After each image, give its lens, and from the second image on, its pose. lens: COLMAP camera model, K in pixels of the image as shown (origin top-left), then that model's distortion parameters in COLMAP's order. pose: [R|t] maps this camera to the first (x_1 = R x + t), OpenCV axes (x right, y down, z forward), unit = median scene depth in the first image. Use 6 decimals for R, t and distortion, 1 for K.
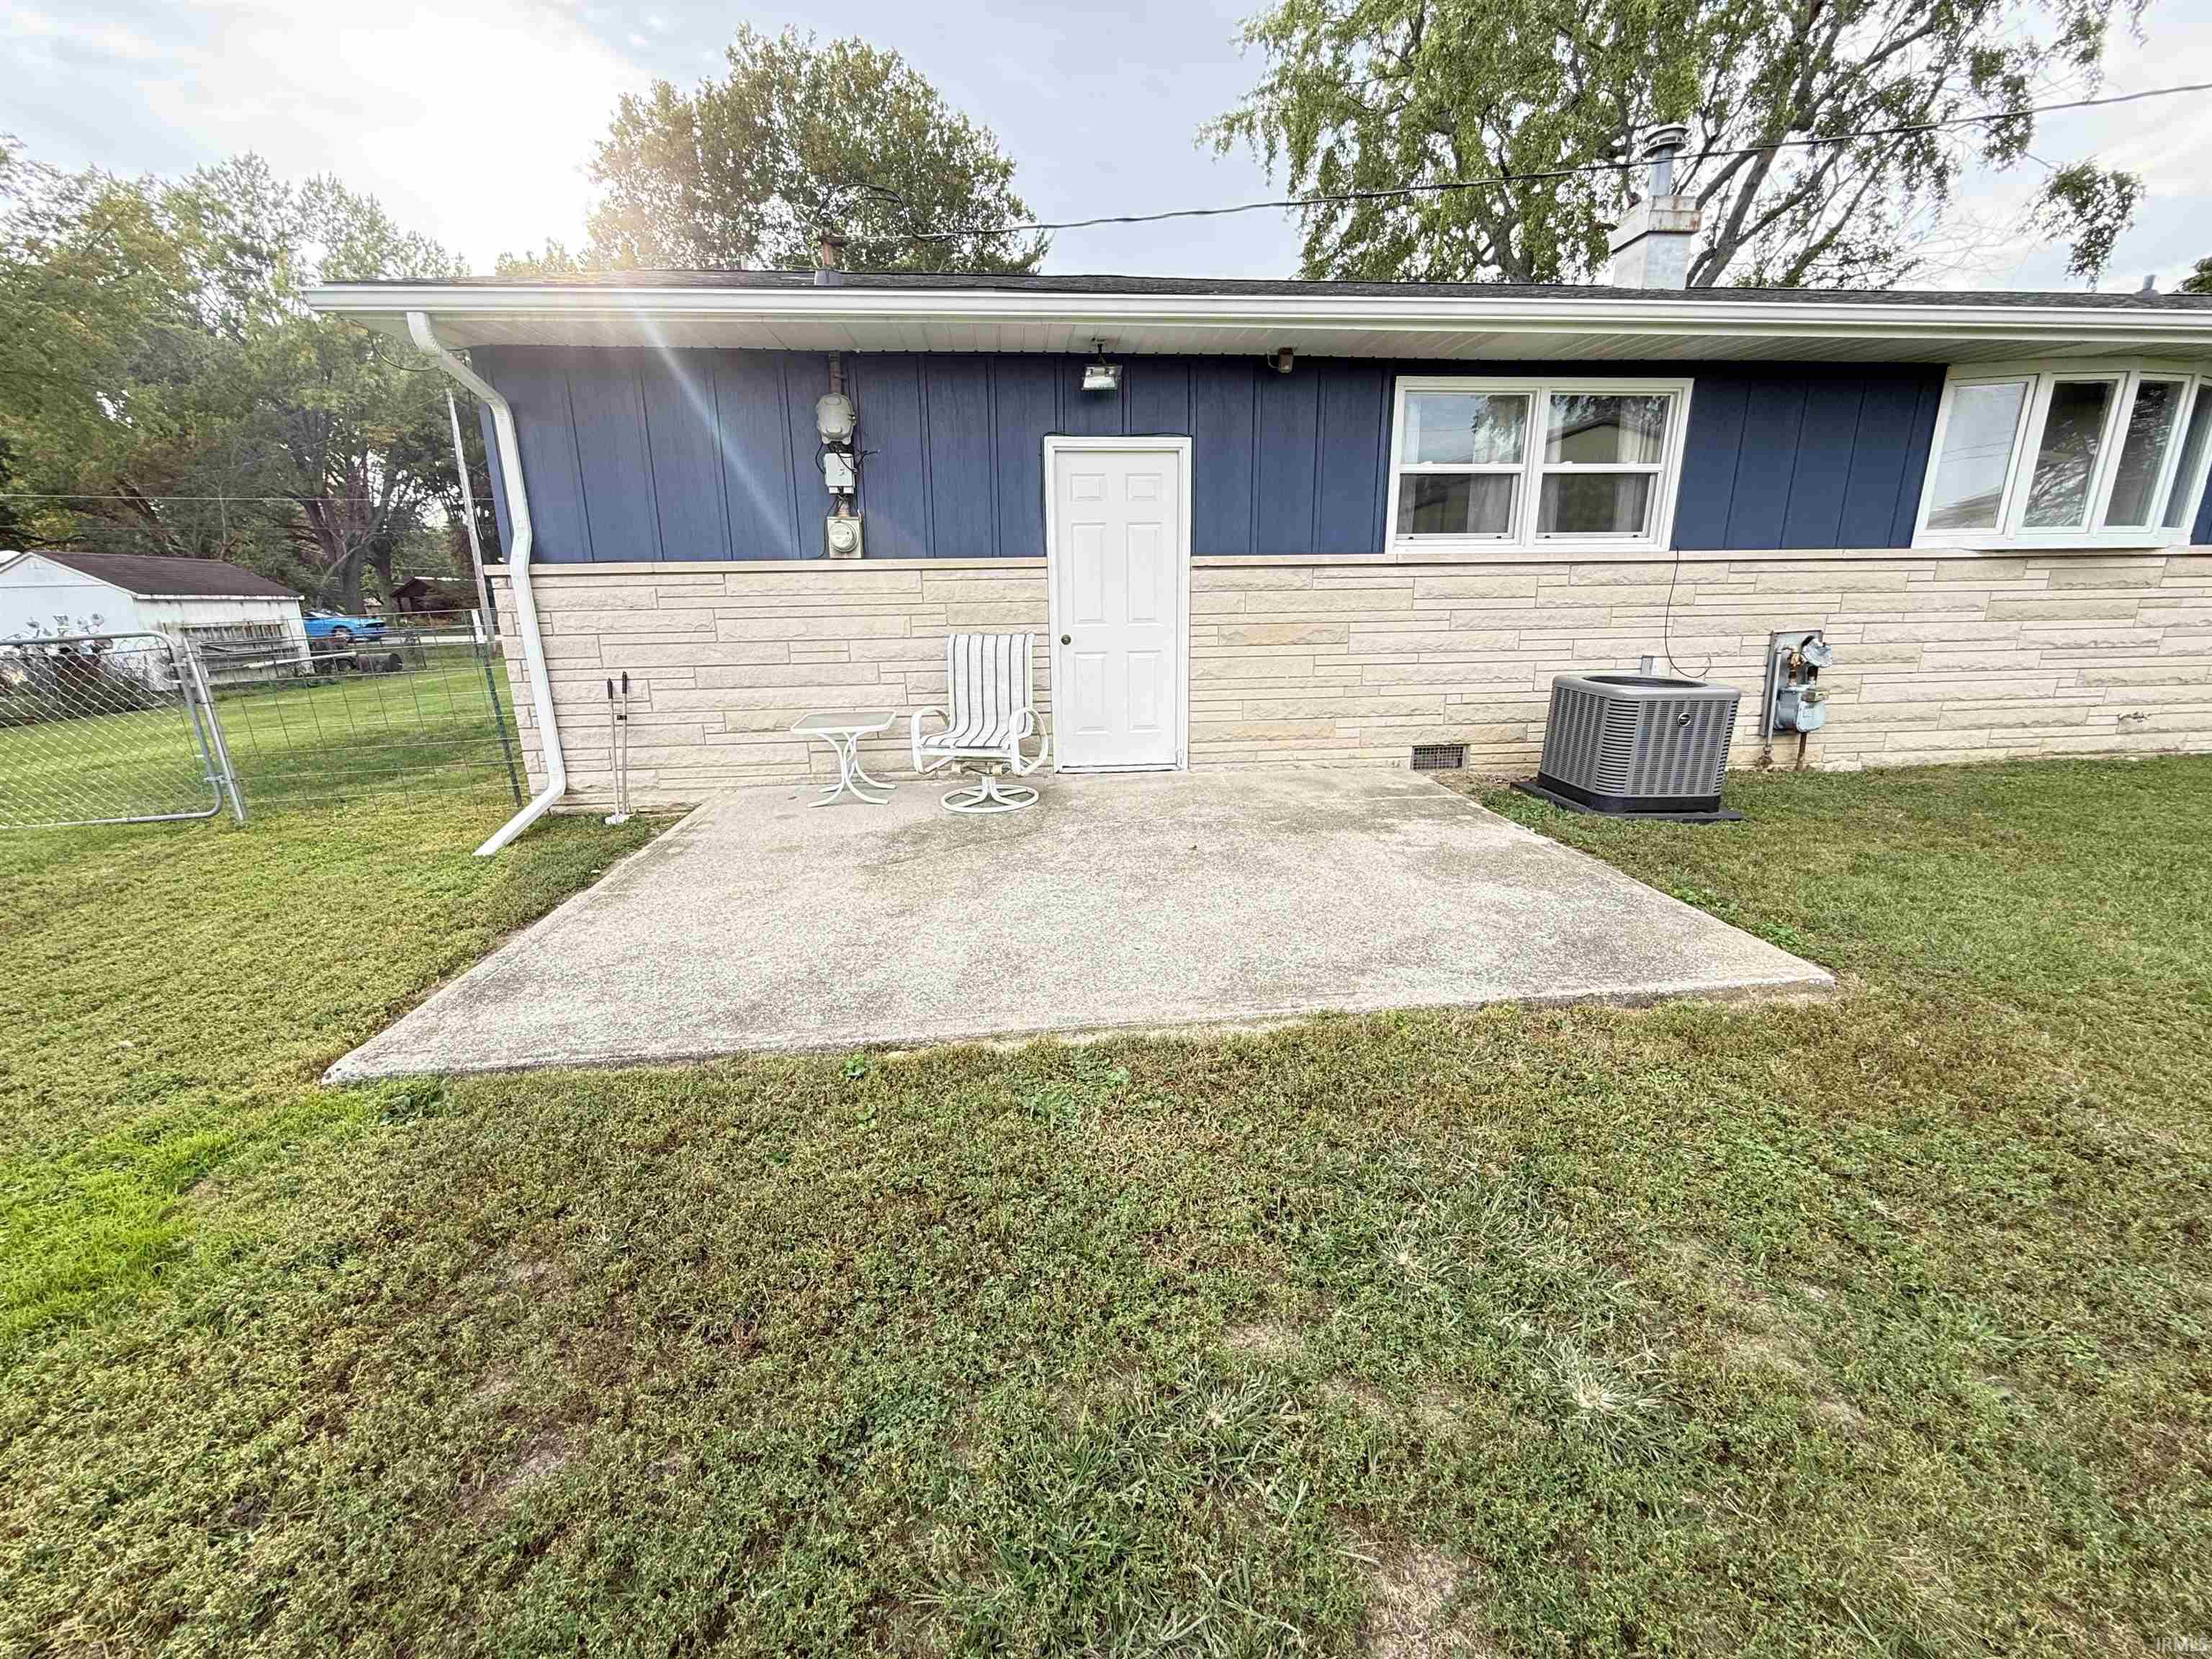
lens RADIAL K [[882.3, 0, 1102.7], [0, 882.3, 831.7], [0, 0, 1]] dist [-0.000766, -0.000060]
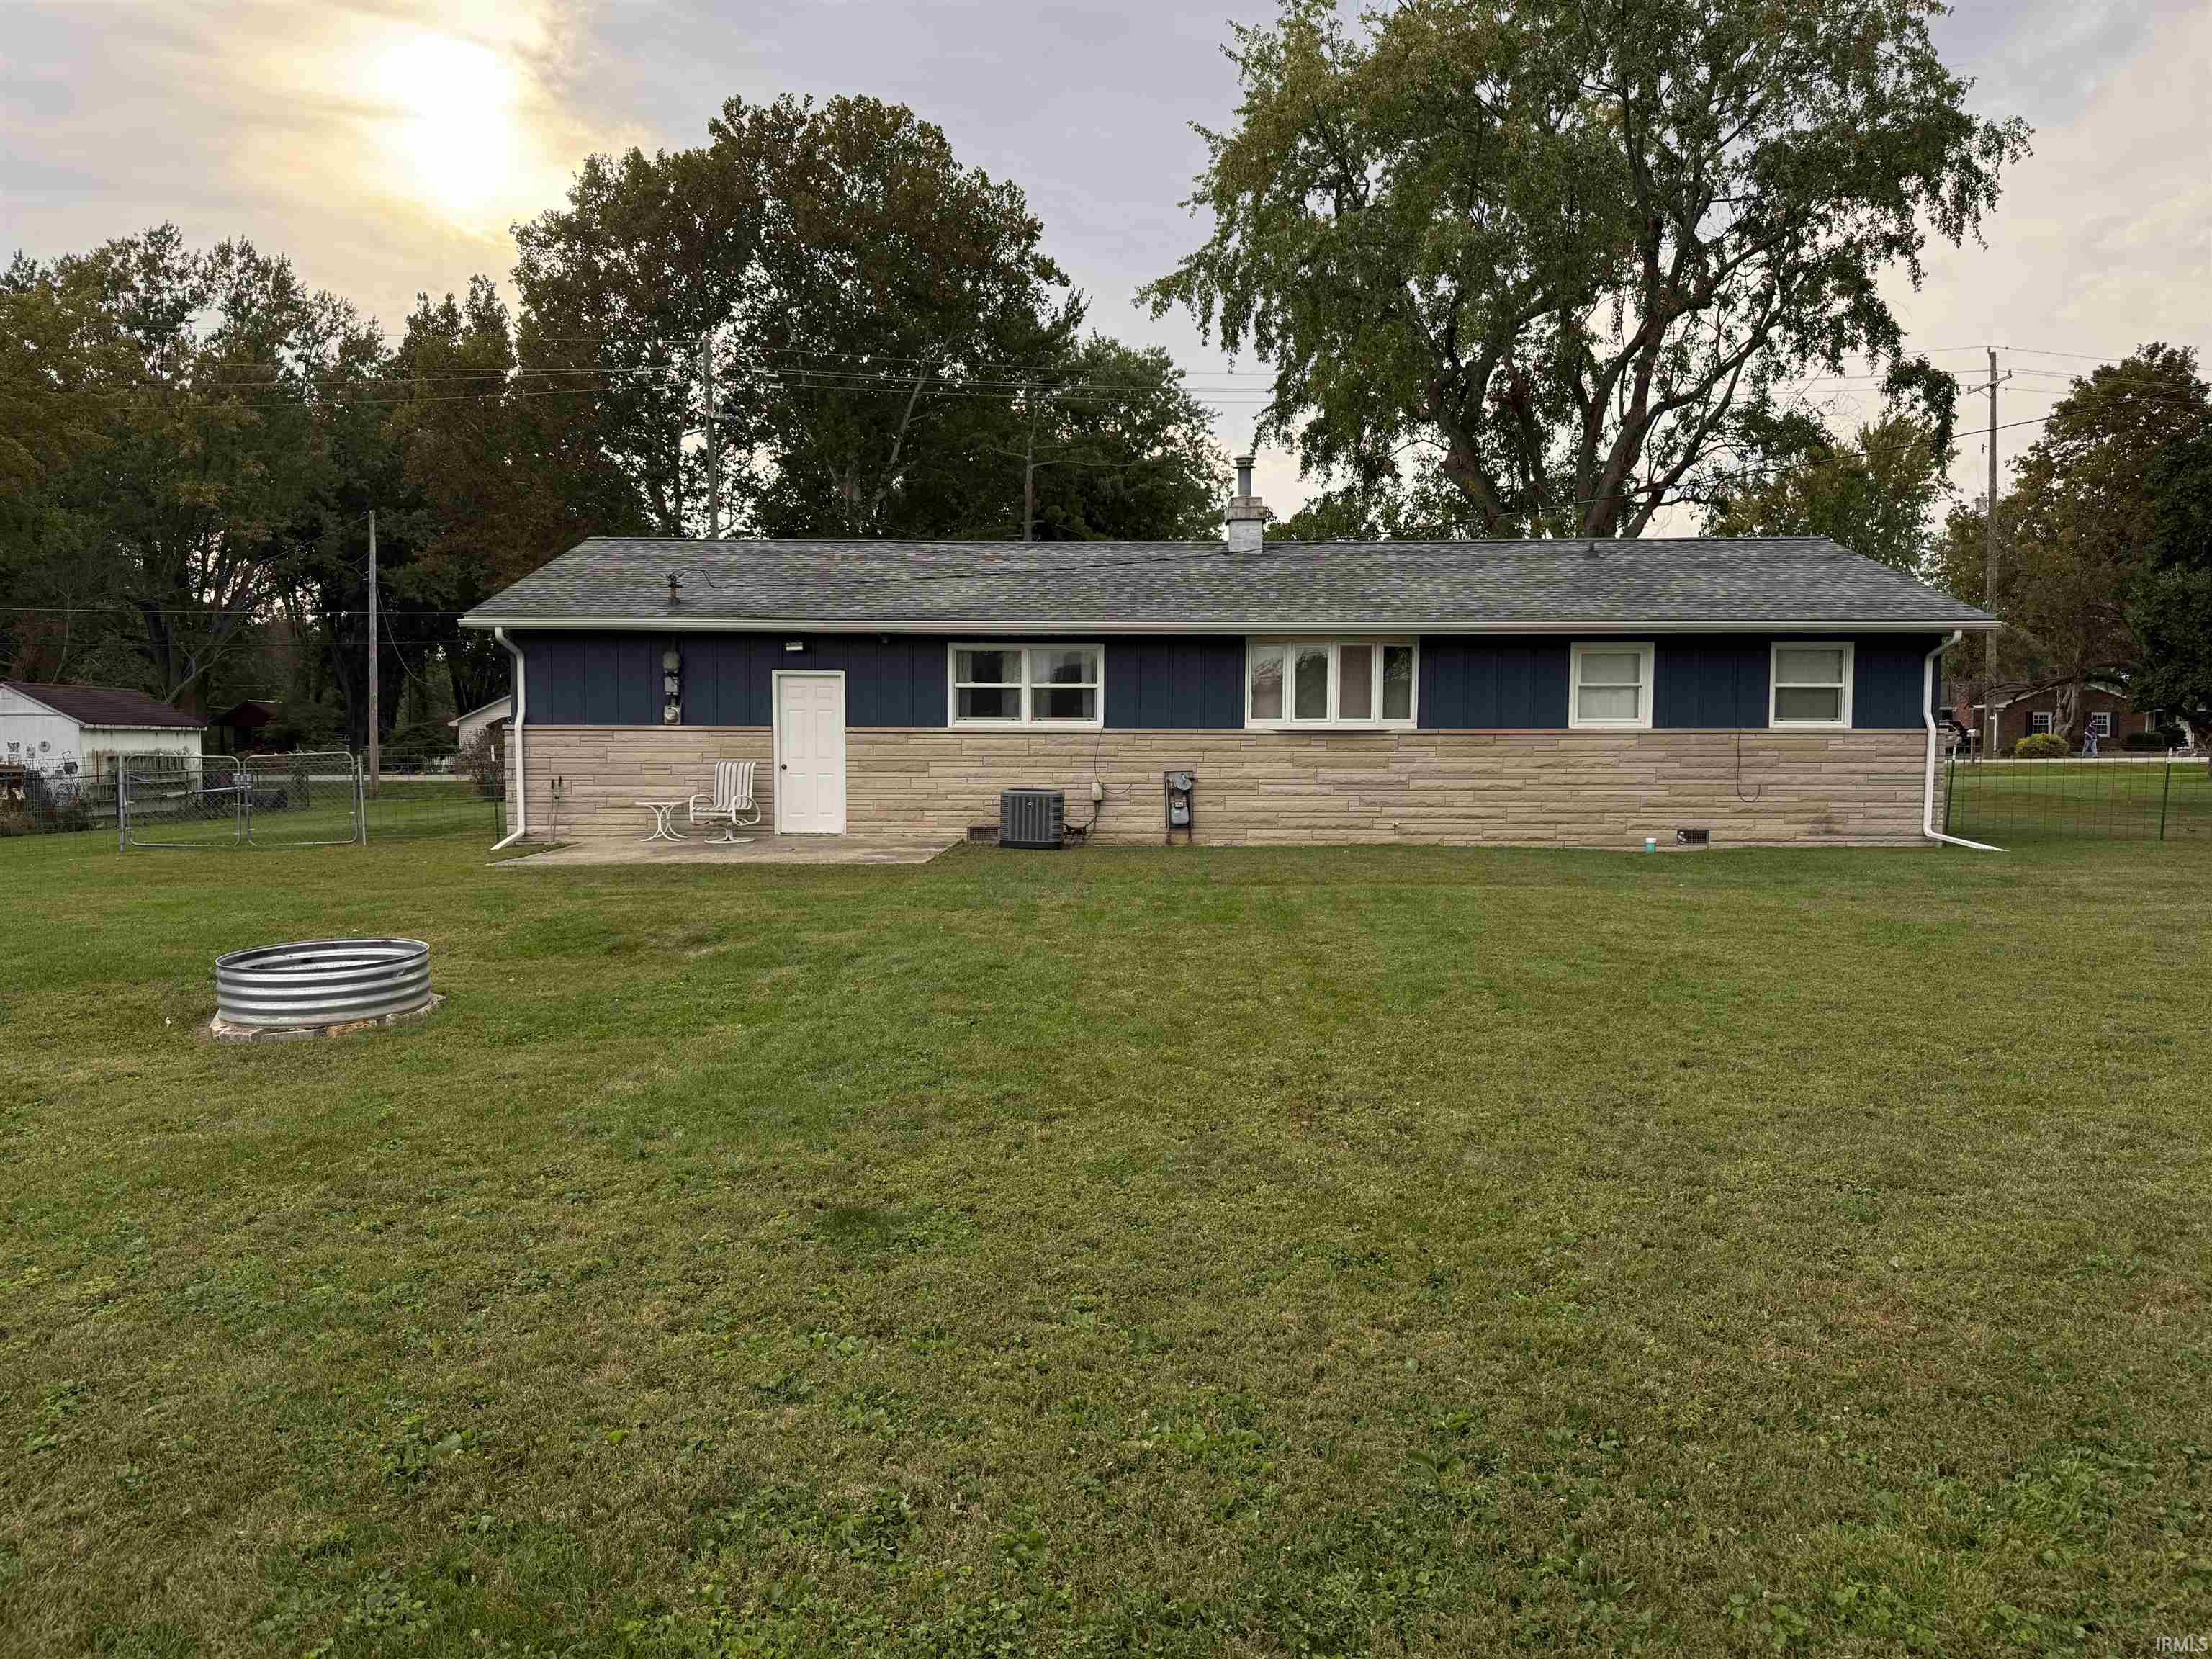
lens RADIAL K [[1558.7, 0, 1107.9], [0, 1558.7, 831.9], [0, 0, 1]] dist [0.005975, -0.008229]
pose [[0.993625, 0.024638, -0.110008, 0.297462], [-0.046140, 0.979229, -0.197439, 0.159215], [0.102859, 0.201256, 0.974123, -0.629398]]
